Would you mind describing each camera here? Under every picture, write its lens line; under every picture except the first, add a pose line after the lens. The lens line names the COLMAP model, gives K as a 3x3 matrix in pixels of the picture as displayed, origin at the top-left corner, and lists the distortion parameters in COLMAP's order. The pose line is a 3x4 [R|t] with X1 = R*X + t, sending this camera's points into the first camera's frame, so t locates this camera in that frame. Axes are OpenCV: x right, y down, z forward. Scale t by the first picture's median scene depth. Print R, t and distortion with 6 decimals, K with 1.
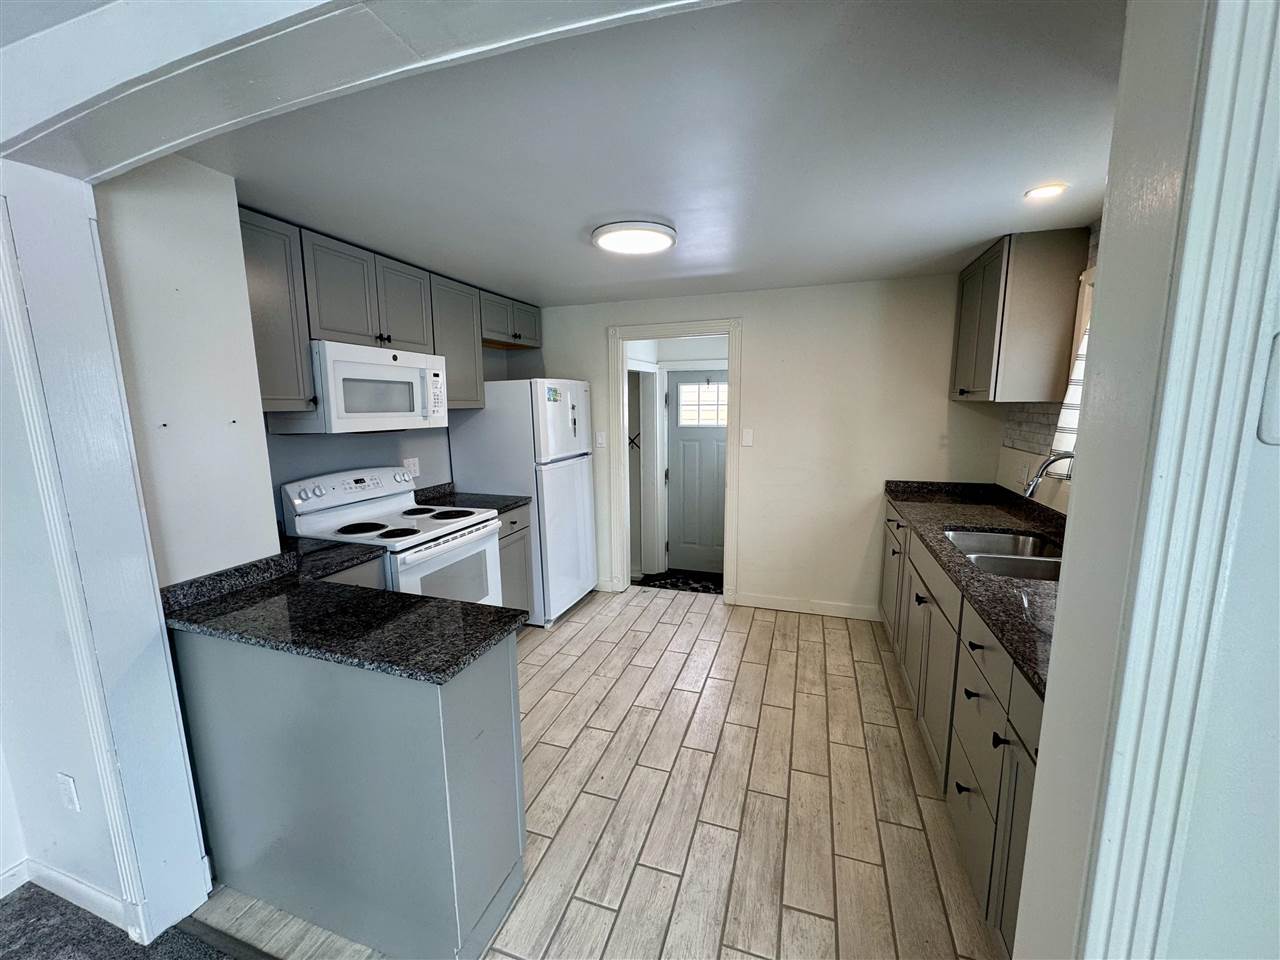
lens RADIAL K [[508.0, 0, 637.6], [0, 508.0, 482.9], [0, 0, 1]] dist [0.000172, -0.000016]
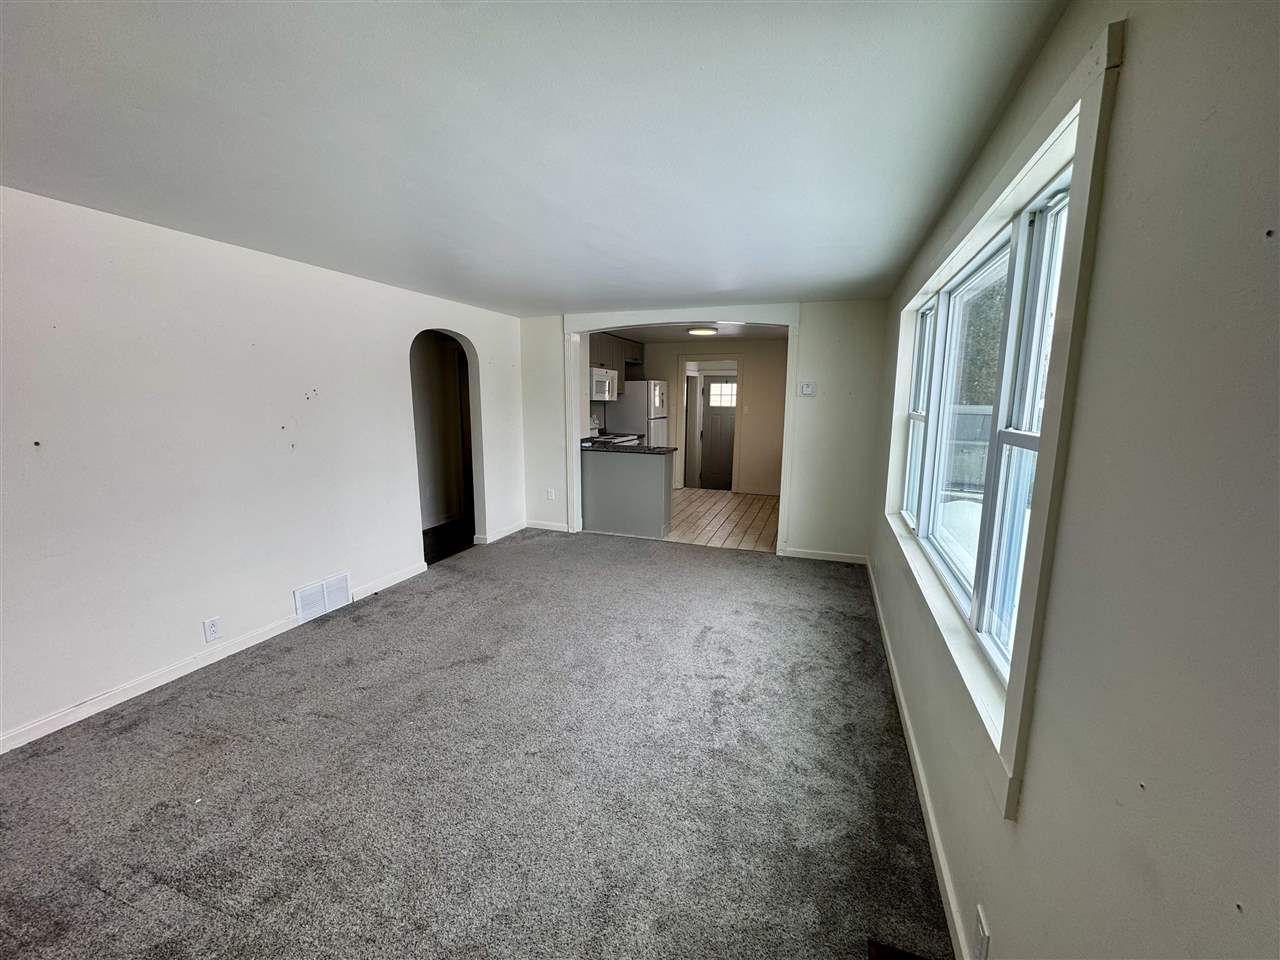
lens RADIAL K [[508.0, 0, 647.3], [0, 508.0, 478.1], [0, 0, 1]] dist [0.000172, -0.000016]
pose [[0.999711, 0.021554, -0.010610, -0.148182], [-0.021528, 0.999765, 0.002573, 0.184065], [0.010663, -0.002344, 0.999940, -1.039210]]
